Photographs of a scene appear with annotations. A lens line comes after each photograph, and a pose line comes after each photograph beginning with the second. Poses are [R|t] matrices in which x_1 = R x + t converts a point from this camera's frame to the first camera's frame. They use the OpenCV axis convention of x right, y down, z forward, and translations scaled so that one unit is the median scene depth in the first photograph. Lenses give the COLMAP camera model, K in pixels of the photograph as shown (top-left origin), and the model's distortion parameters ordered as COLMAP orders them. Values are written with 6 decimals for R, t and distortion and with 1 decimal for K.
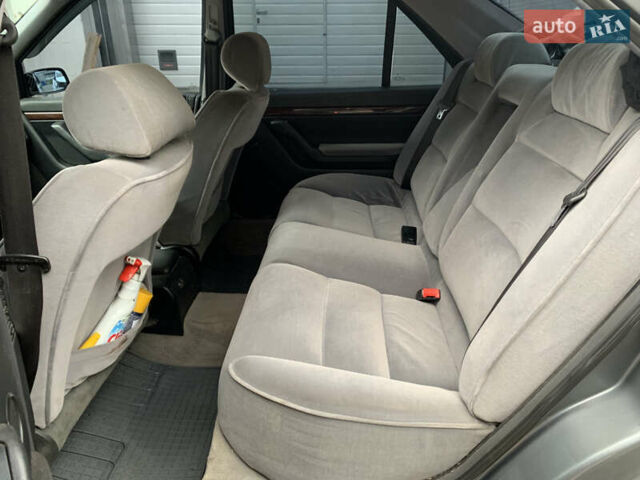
lens RADIAL K [[471.4, 0, 320.1], [0, 471.4, 228.2], [0, 0, 1]] dist [-0.009191, -0.005971]
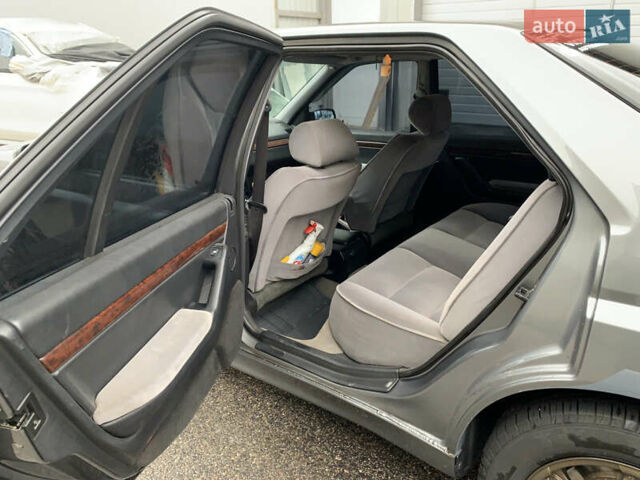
lens RADIAL K [[471.4, 0, 320.1], [0, 471.4, 228.2], [0, 0, 1]] dist [-0.009191, -0.005971]
pose [[0.832419, 0.170907, -0.527133, 0.601402], [-0.202639, 0.979250, -0.002503, 0.087340], [0.515768, 0.108901, 0.849779, -0.549328]]
